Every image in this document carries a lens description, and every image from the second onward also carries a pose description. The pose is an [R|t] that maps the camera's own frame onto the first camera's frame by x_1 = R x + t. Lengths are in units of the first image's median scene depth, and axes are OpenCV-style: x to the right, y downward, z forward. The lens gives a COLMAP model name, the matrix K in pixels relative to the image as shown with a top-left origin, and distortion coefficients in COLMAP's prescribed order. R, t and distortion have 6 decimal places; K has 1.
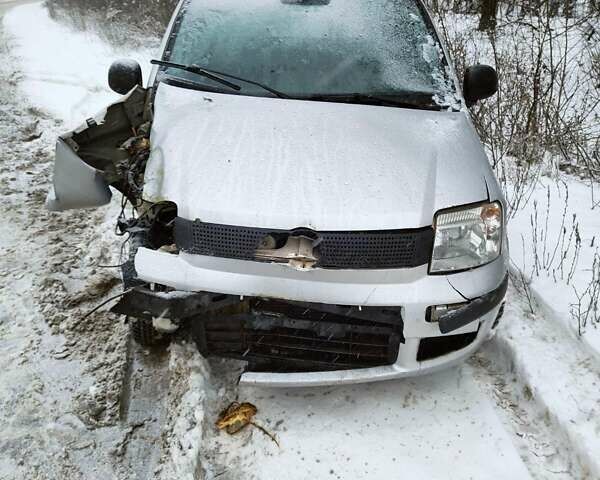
lens RADIAL K [[552.7, 0, 300.0], [0, 552.7, 240.0], [0, 0, 1]] dist [0.000558, -0.009811]
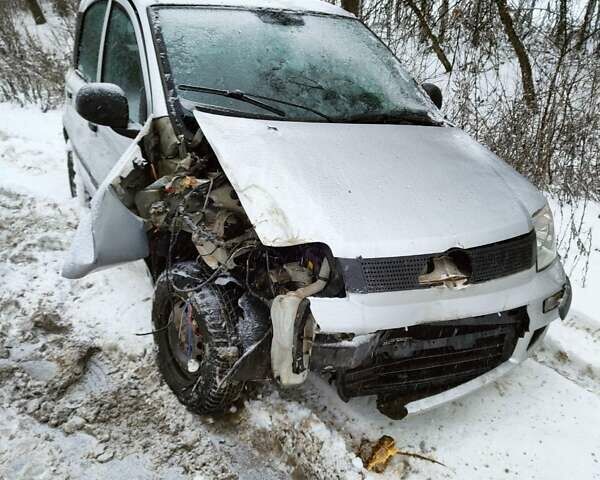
lens RADIAL K [[552.7, 0, 300.0], [0, 552.7, 240.0], [0, 0, 1]] dist [0.000558, -0.009811]
pose [[0.877745, -0.144583, 0.456793, -0.667796], [0.151973, 0.988167, 0.020751, -0.095874], [-0.454388, 0.051206, 0.889331, 0.198902]]
